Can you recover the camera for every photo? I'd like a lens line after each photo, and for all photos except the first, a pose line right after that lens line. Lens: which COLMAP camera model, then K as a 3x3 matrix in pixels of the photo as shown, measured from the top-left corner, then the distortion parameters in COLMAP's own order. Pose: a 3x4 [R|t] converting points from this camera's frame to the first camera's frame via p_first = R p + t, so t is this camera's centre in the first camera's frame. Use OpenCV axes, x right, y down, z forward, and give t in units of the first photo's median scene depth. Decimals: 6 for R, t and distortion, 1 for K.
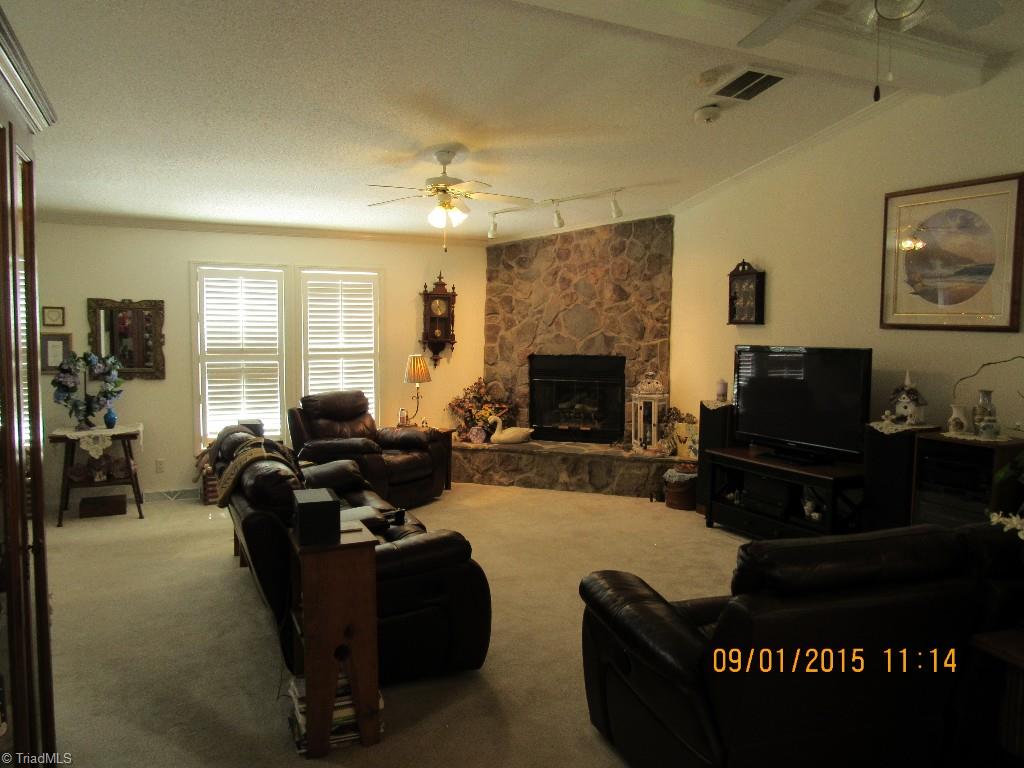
lens RADIAL K [[731.3, 0, 512.0], [0, 731.3, 384.0], [0, 0, 1]] dist [-0.032274, 0.007455]
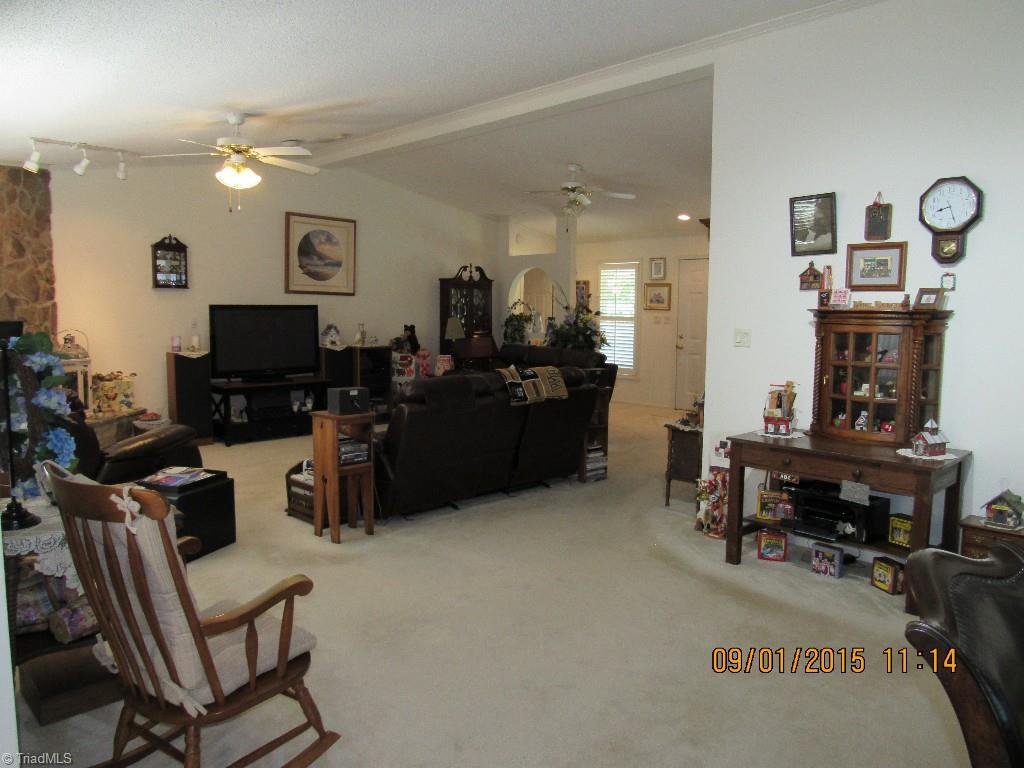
lens RADIAL K [[731.3, 0, 512.0], [0, 731.3, 384.0], [0, 0, 1]] dist [-0.032274, 0.007455]
pose [[-0.312414, -0.110722, 0.943471, -0.936739], [0.059916, 0.988910, 0.135894, -0.049786], [-0.948055, 0.098984, -0.302315, 0.776482]]
